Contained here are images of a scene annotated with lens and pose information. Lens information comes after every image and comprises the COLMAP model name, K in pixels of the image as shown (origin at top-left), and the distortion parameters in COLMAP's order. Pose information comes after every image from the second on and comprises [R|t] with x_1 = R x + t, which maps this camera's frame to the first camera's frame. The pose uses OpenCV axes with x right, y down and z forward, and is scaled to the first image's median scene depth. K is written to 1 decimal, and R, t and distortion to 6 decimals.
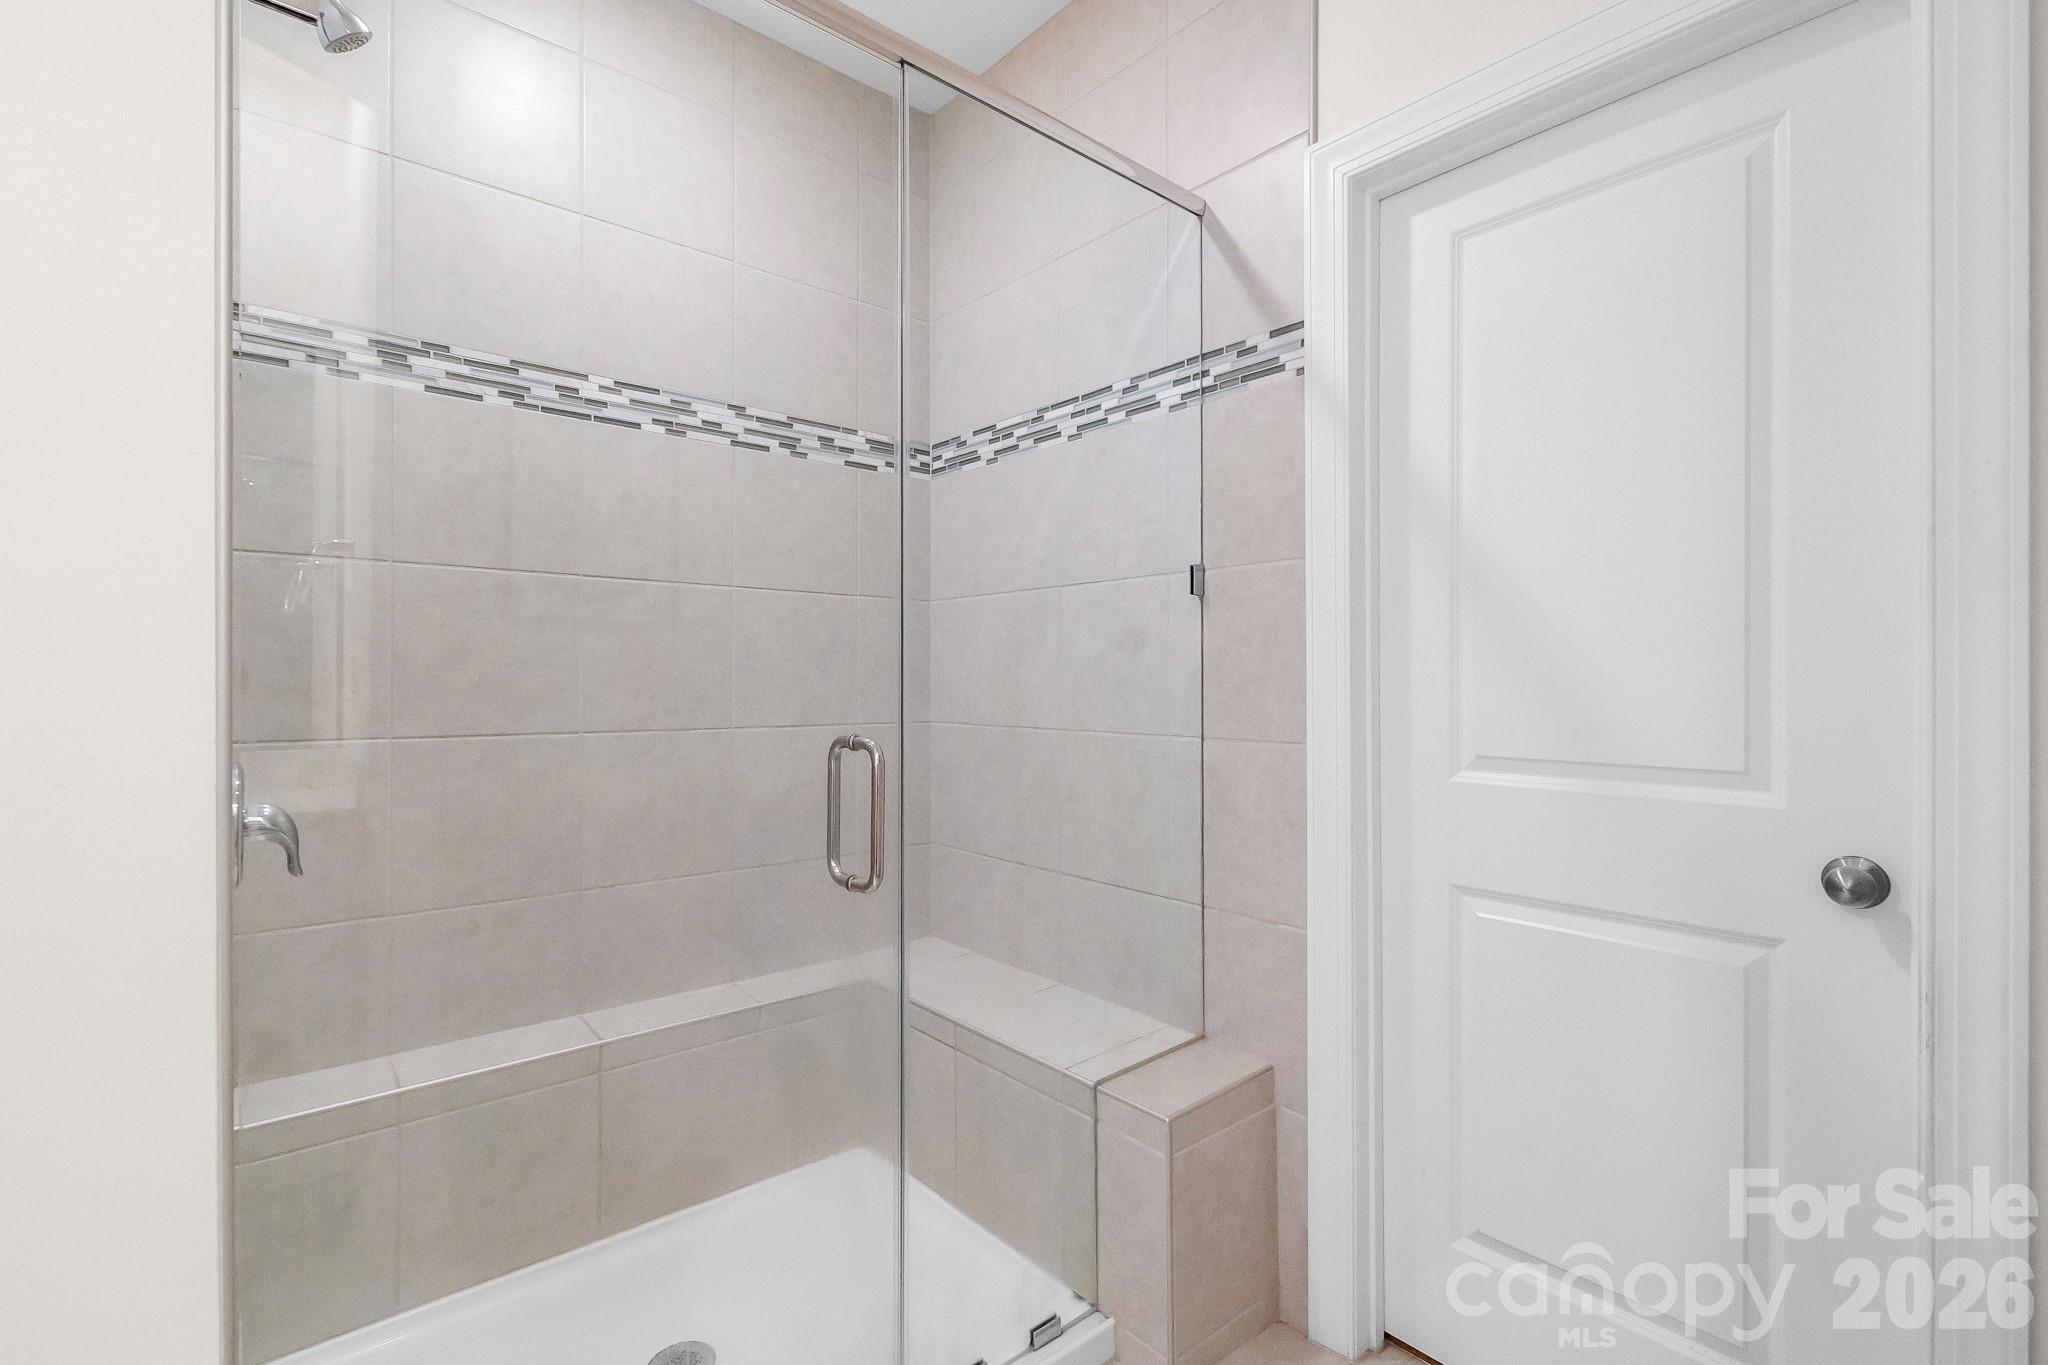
lens RADIAL K [[937.8, 0, 1028.4], [0, 937.8, 686.4], [0, 0, 1]] dist [0.000937, -0.000414]
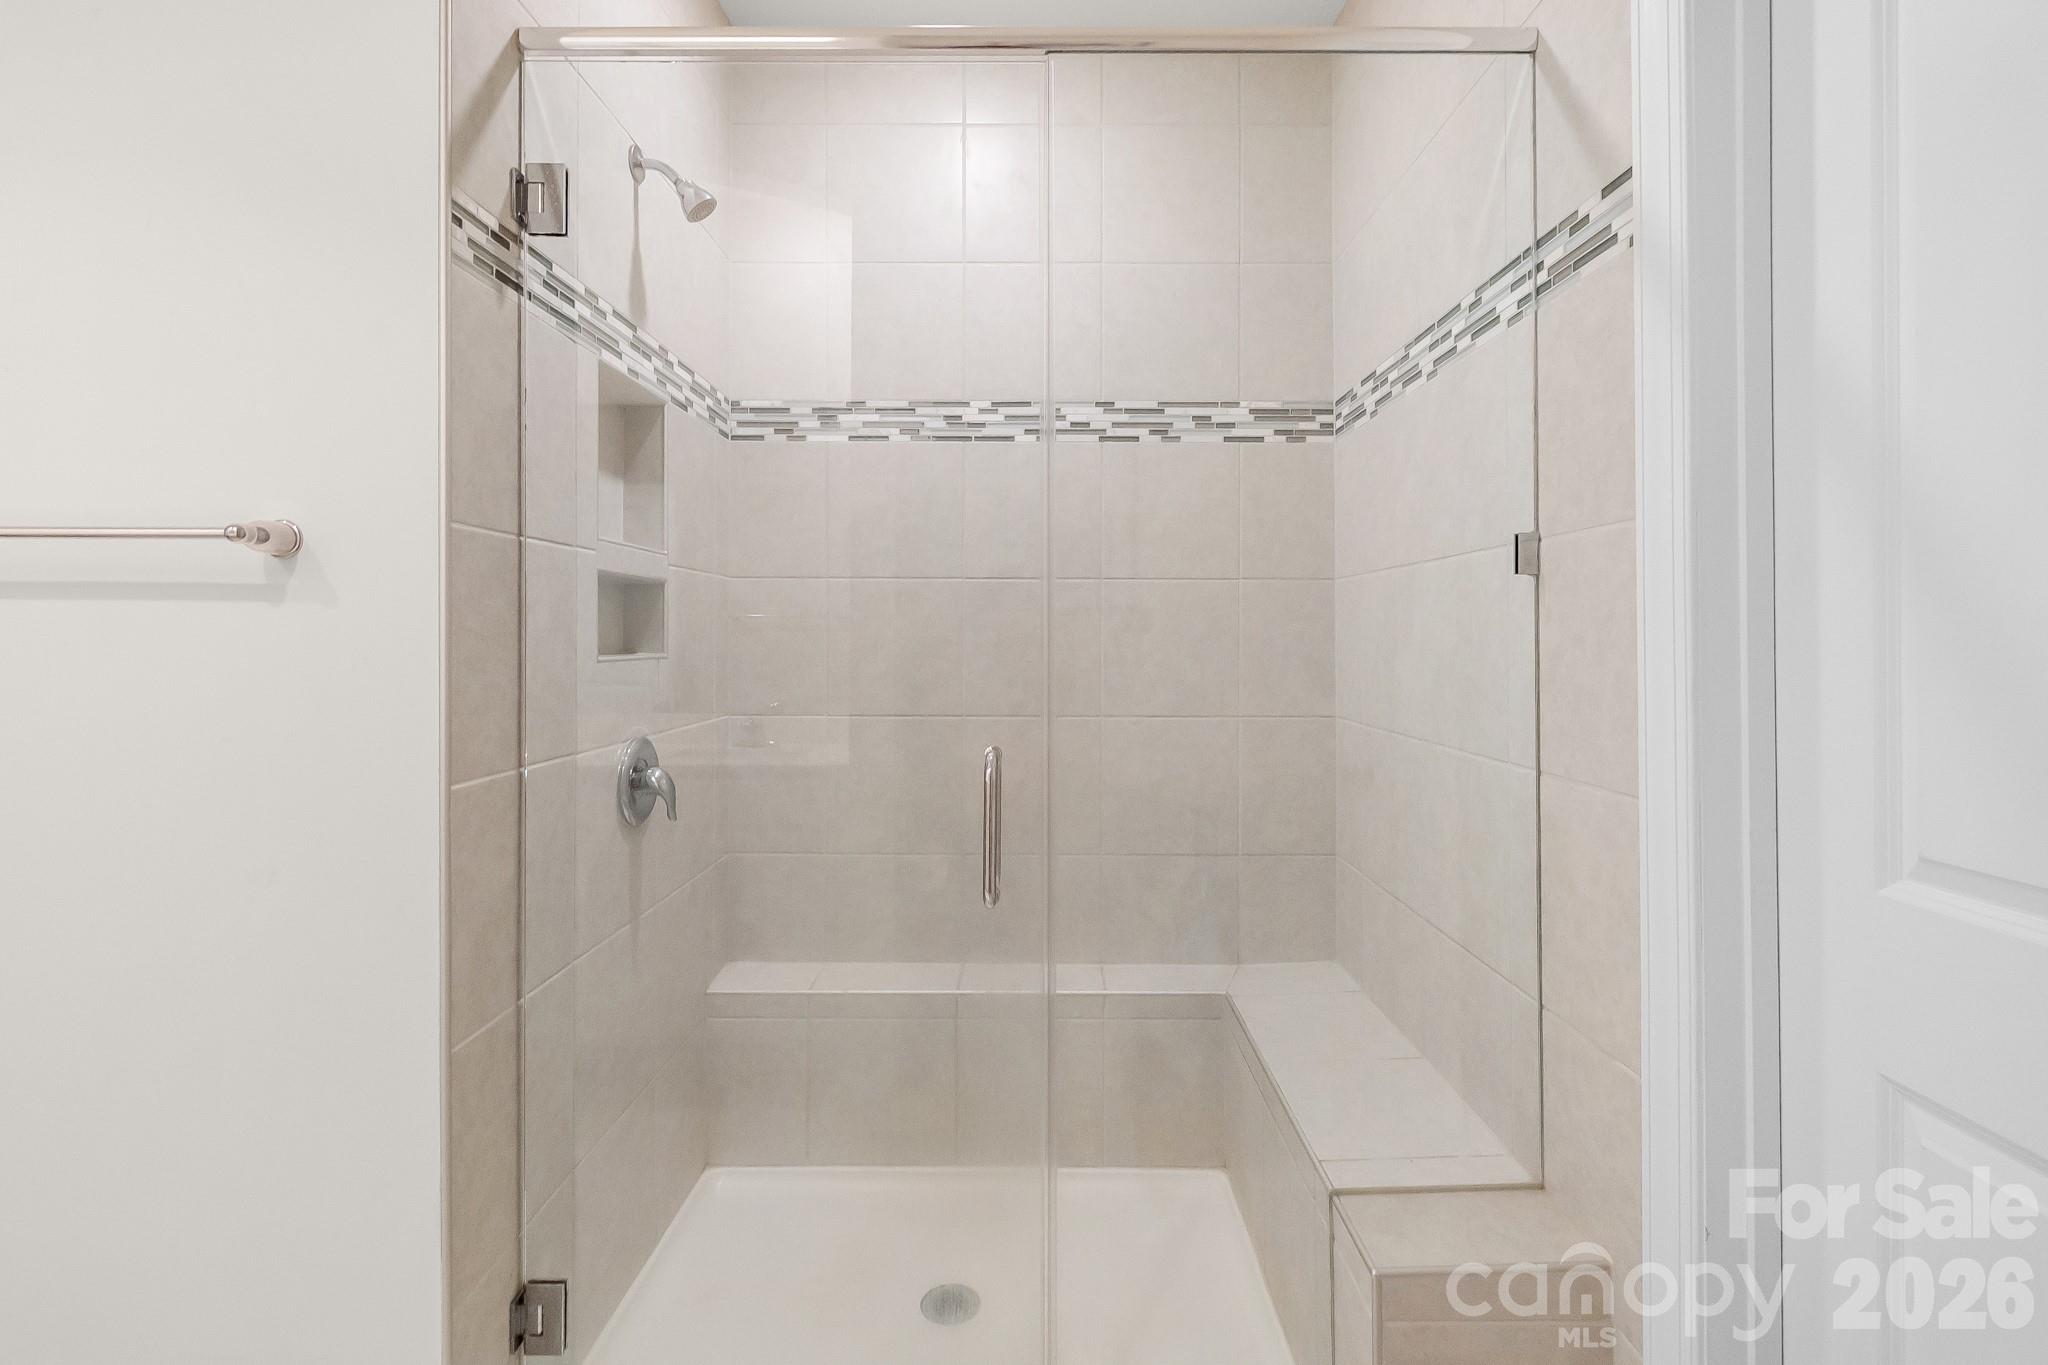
lens RADIAL K [[958.2, 0, 1023.8], [0, 958.2, 636.6], [0, 0, 1]] dist [-0.000442, -0.000446]
pose [[0.753244, -0.002586, -0.657737, 0.373938], [-0.001248, 0.999985, -0.005361, -0.044234], [0.657741, 0.004860, 0.753229, 0.183488]]
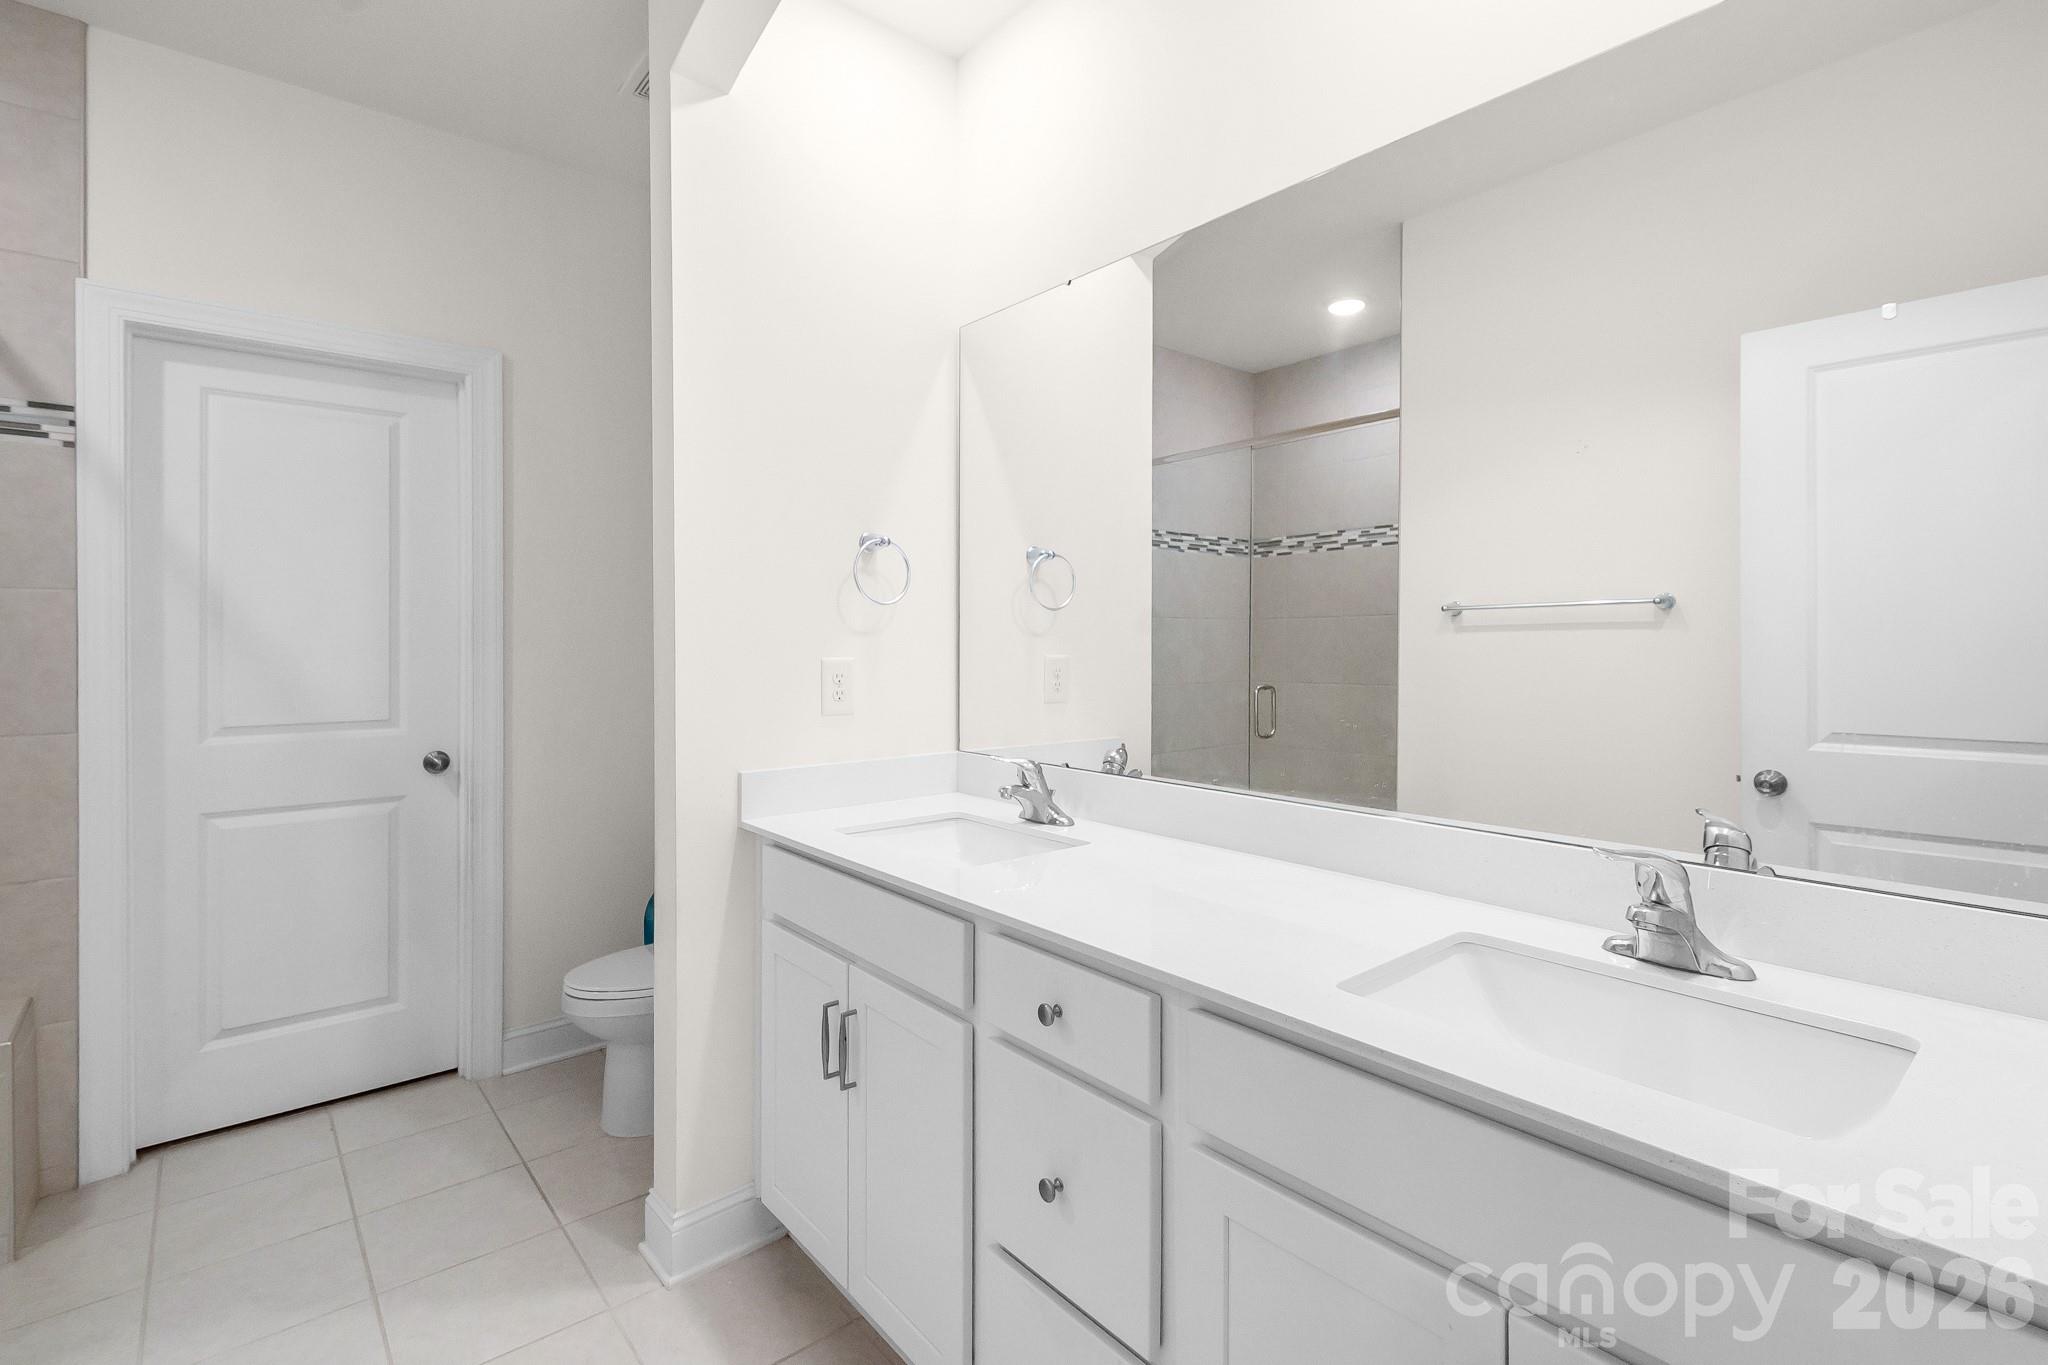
lens RADIAL K [[938.0, 0, 1019.6], [0, 938.0, 621.6], [0, 0, 1]] dist [0.004463, 0.000490]
pose [[0.009505, 0.012611, 0.999875, -0.902951], [0.001174, 0.999920, -0.012623, -0.067683], [-0.999954, 0.001294, 0.009490, -0.291661]]
